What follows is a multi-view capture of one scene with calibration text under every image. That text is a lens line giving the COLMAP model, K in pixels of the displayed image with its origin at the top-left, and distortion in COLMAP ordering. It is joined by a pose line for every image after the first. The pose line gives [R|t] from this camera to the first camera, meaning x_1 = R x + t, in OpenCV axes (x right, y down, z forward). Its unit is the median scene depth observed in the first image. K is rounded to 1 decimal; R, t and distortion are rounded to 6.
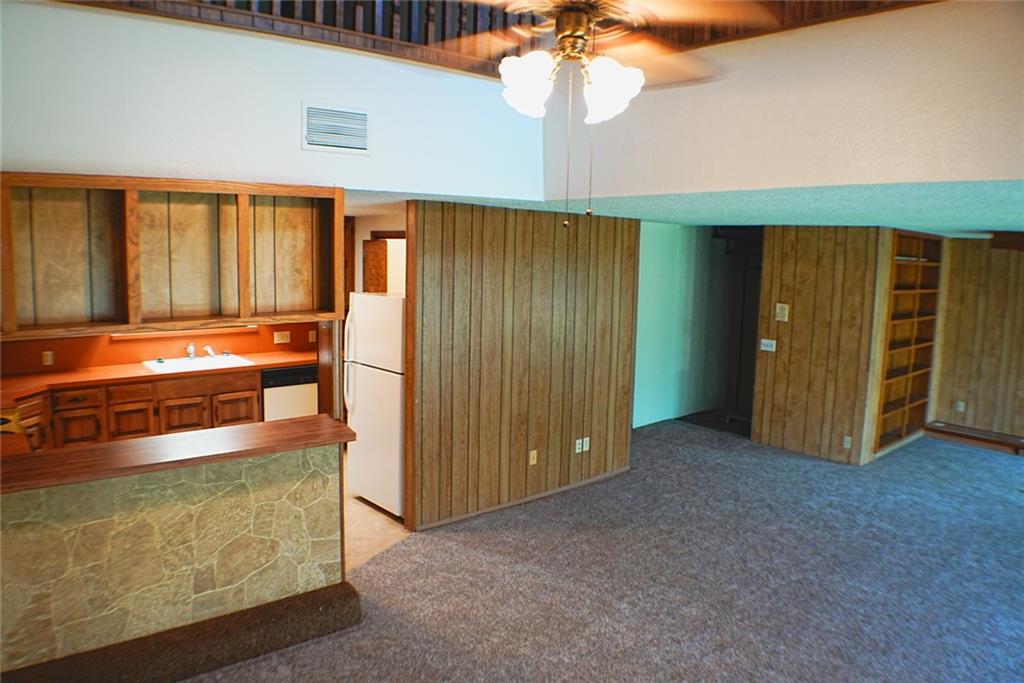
lens RADIAL K [[723.3, 0, 512.0], [0, 723.3, 341.5], [0, 0, 1]] dist [-0.129483, 0.003720]
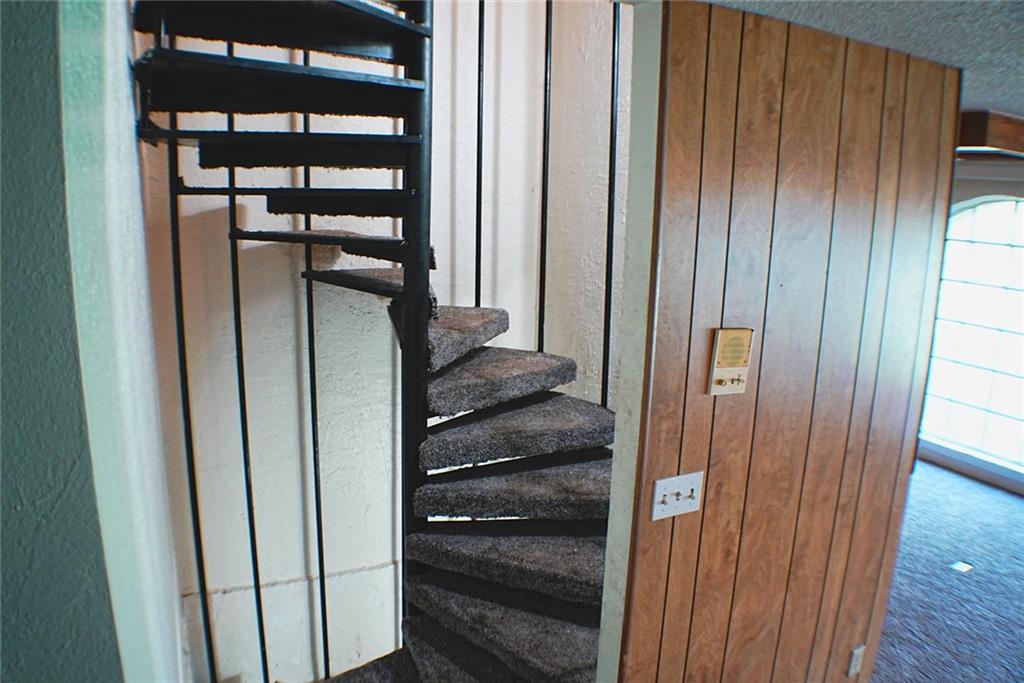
lens RADIAL K [[723.3, 0, 512.0], [0, 723.3, 341.5], [0, 0, 1]] dist [-0.129483, 0.003720]
pose [[0.255518, -0.218155, 0.941870, 0.124995], [0.104377, 0.974740, 0.197452, -0.116658], [-0.961153, 0.047857, 0.271834, 1.079565]]
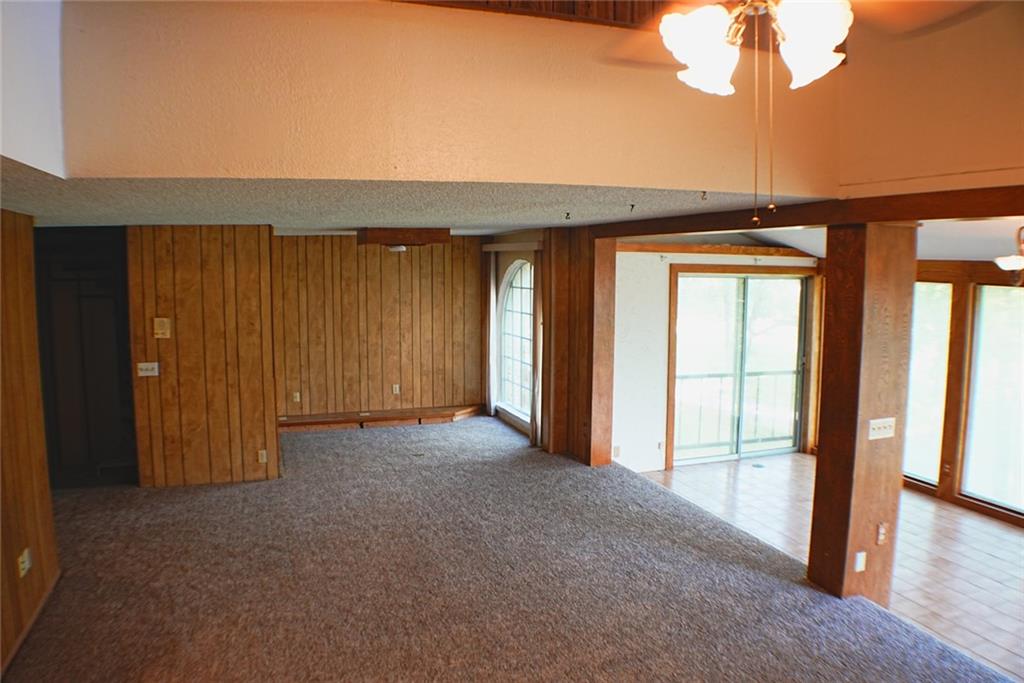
lens RADIAL K [[723.3, 0, 512.0], [0, 723.3, 341.5], [0, 0, 1]] dist [-0.129483, 0.003720]
pose [[0.366417, -0.127538, 0.921668, -0.254042], [0.128047, 0.988048, 0.085817, -0.046637], [-0.921598, 0.086572, 0.378368, 0.324070]]
